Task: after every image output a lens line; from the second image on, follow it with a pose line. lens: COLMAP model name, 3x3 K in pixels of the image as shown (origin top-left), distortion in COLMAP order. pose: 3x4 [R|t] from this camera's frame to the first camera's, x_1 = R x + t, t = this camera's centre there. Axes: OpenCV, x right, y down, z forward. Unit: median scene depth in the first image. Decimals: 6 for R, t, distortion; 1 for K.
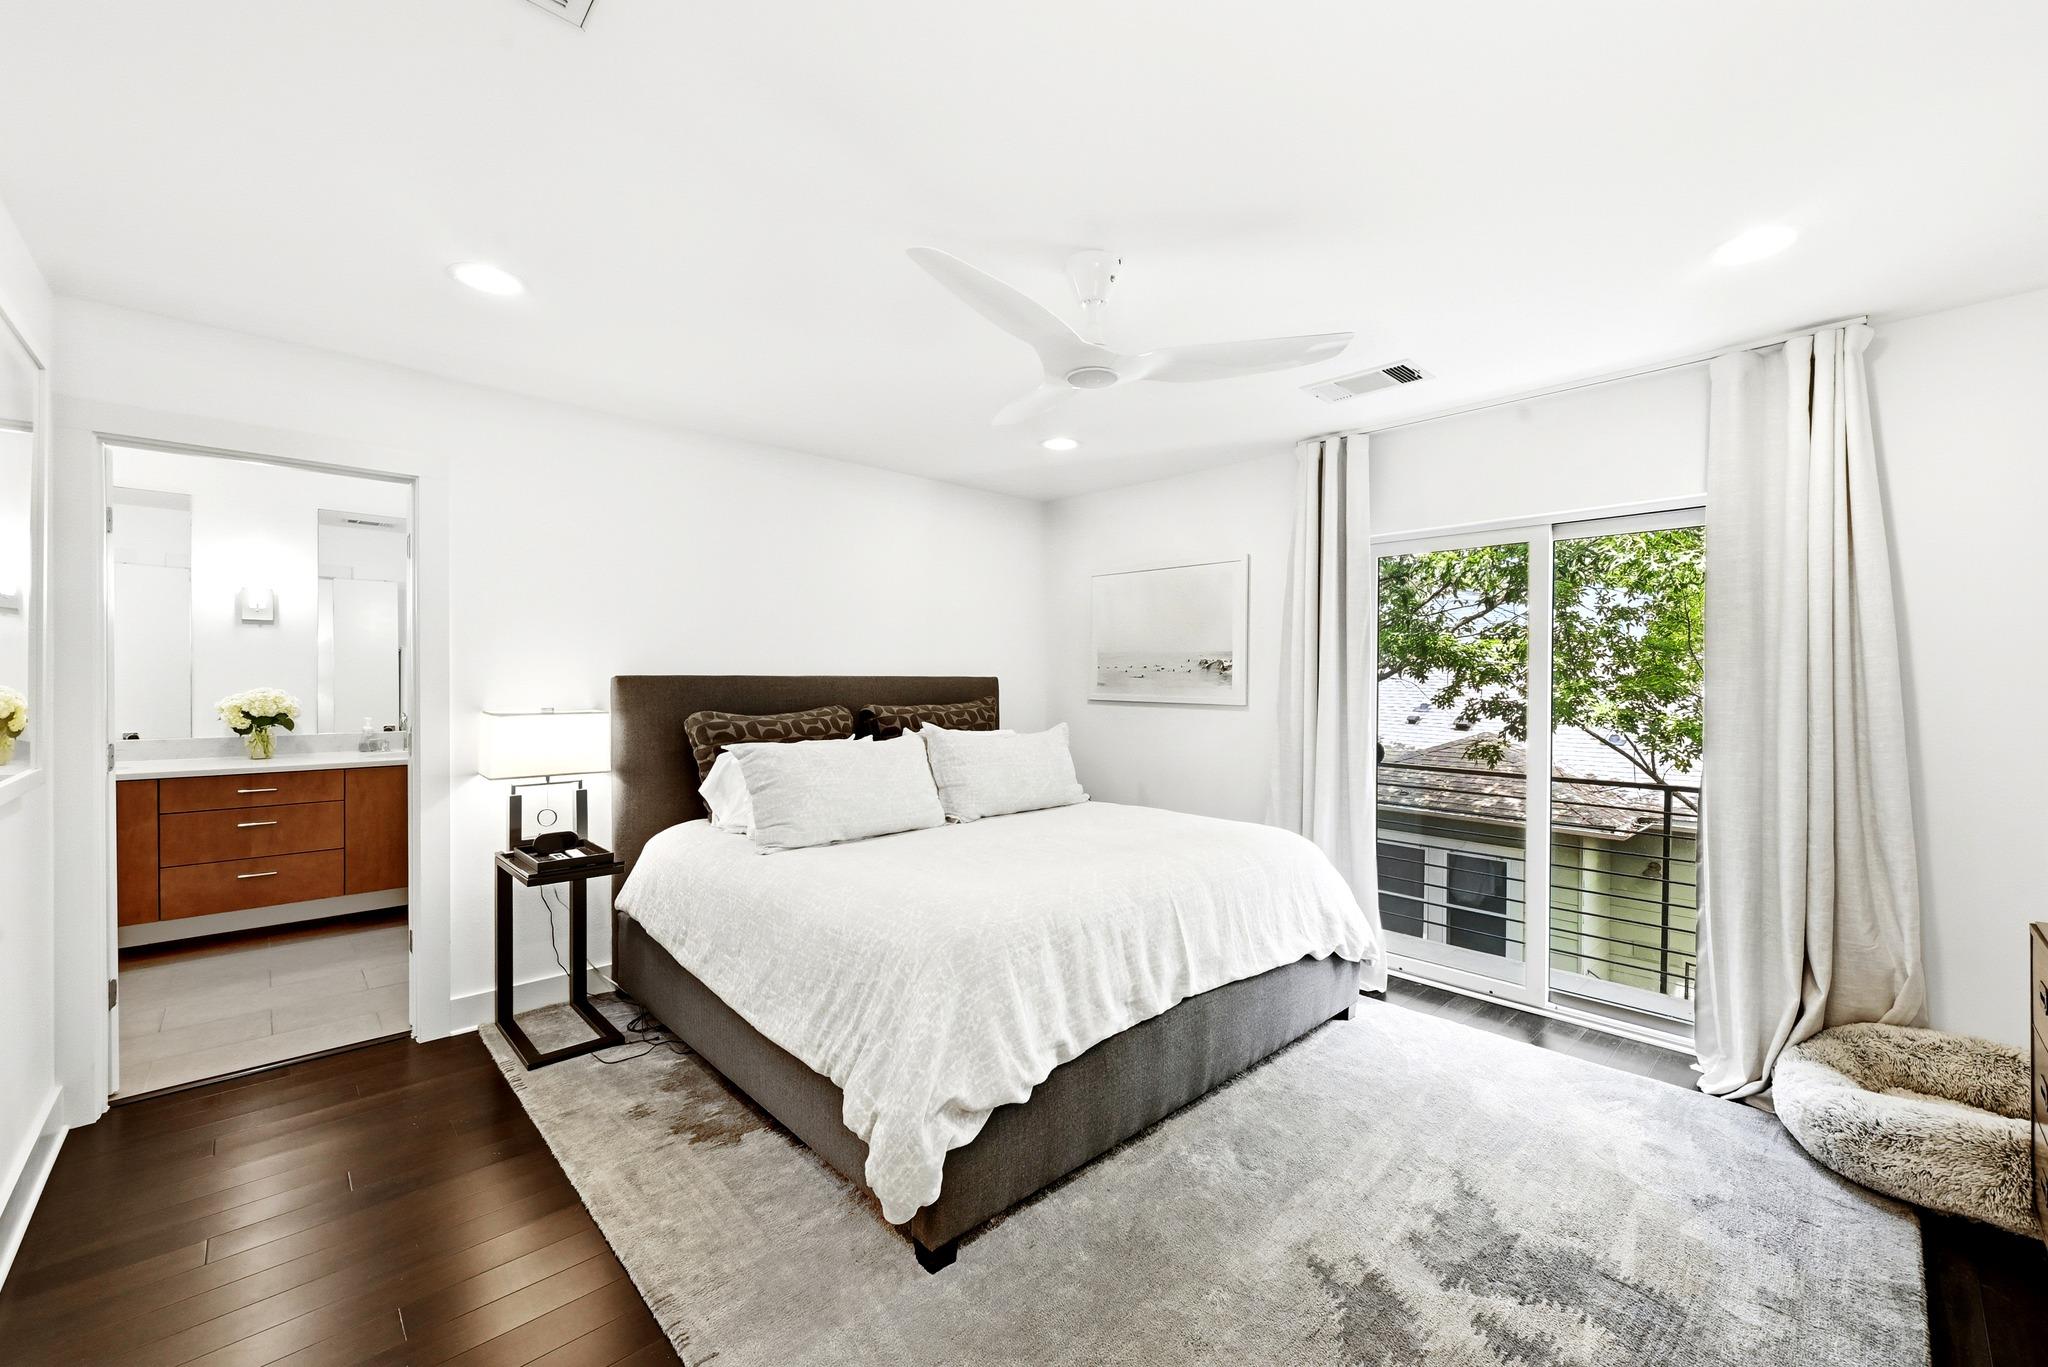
lens RADIAL K [[817.3, 0, 1040.7], [0, 817.3, 679.4], [0, 0, 1]] dist [0.000801, -0.000124]
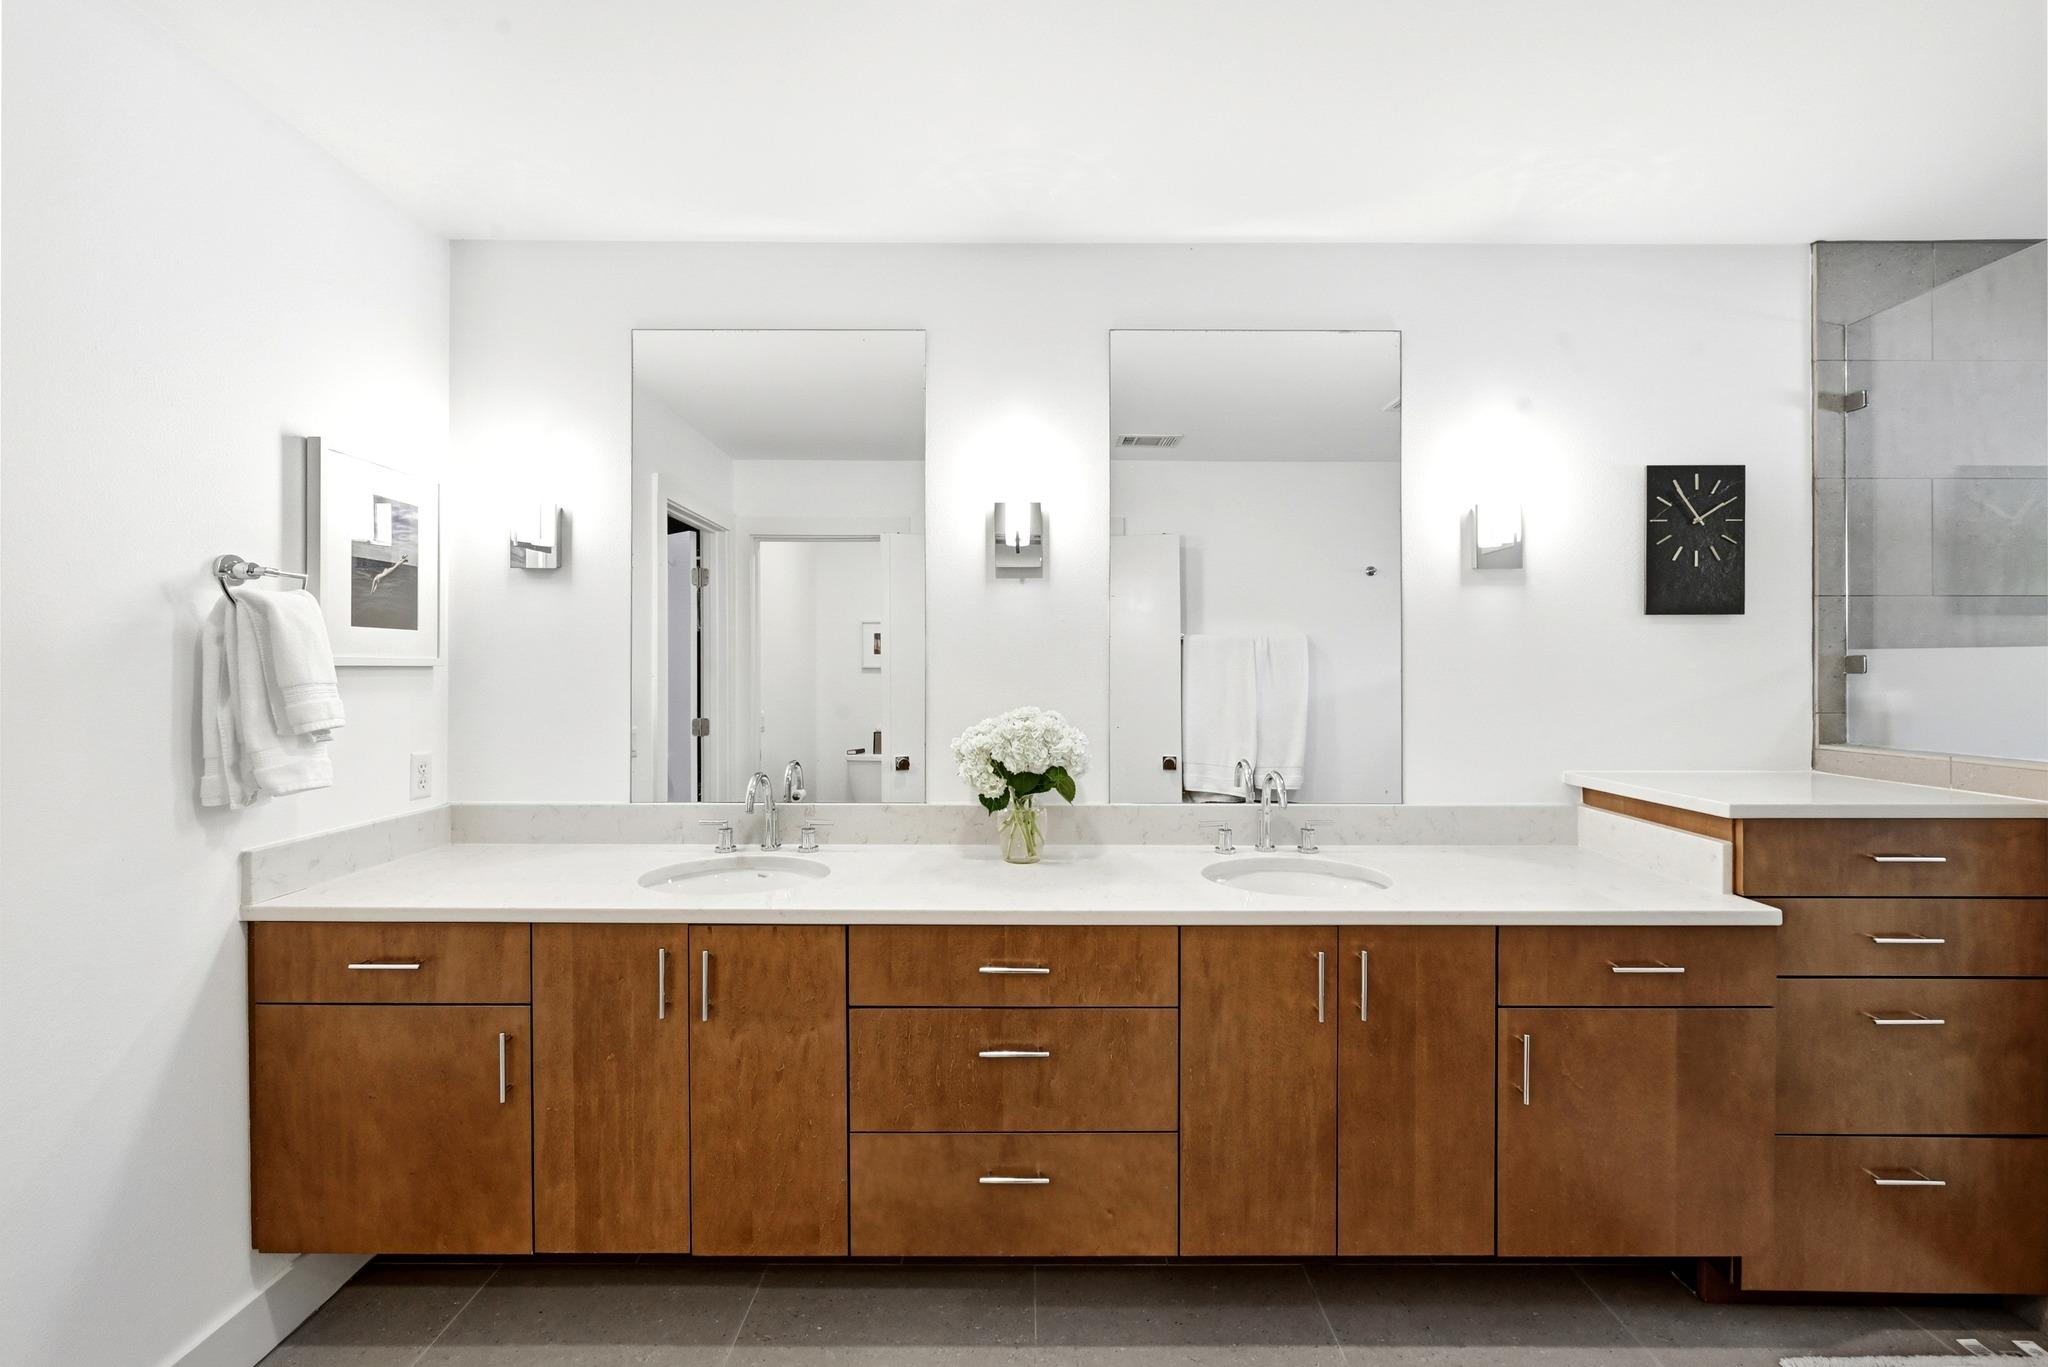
lens RADIAL K [[817.3, 0, 1023.7], [0, 817.3, 677.2], [0, 0, 1]] dist [0.000801, -0.000124]
pose [[0.717894, 0.001079, -0.696151, -0.642369], [-0.001257, 0.999999, 0.000253, -0.006815], [0.696151, 0.000694, 0.717895, 0.680115]]
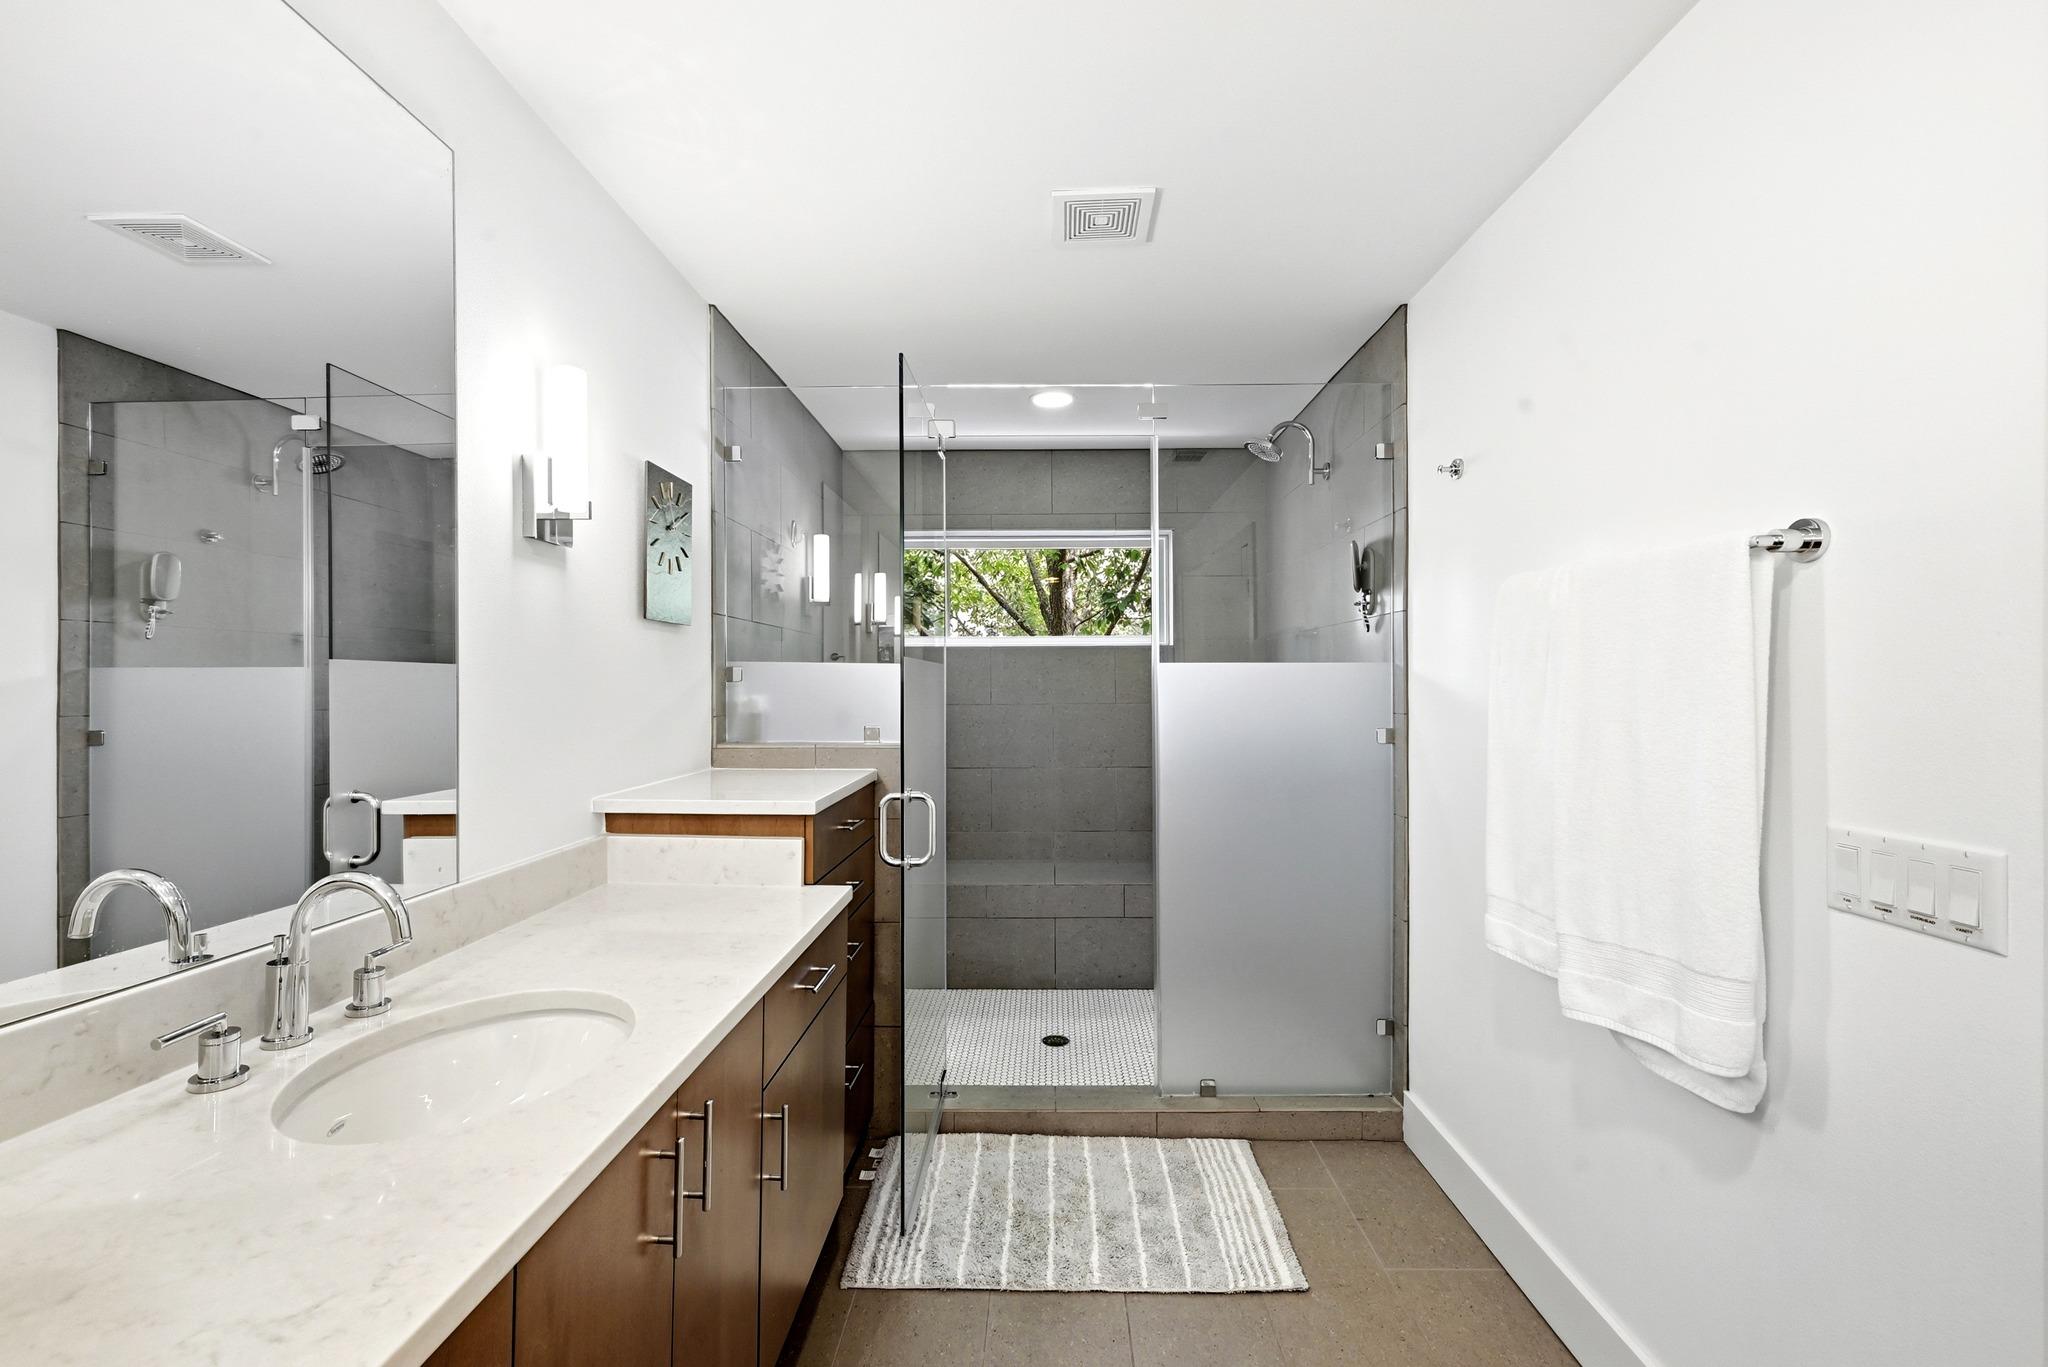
lens RADIAL K [[817.3, 0, 1027.3], [0, 817.3, 683.6], [0, 0, 1]] dist [0.000801, -0.000124]
pose [[0.716916, -0.000514, 0.697160, -0.859660], [0.002407, 0.999996, -0.001738, -0.006659], [-0.697156, 0.002924, 0.716914, 0.799113]]
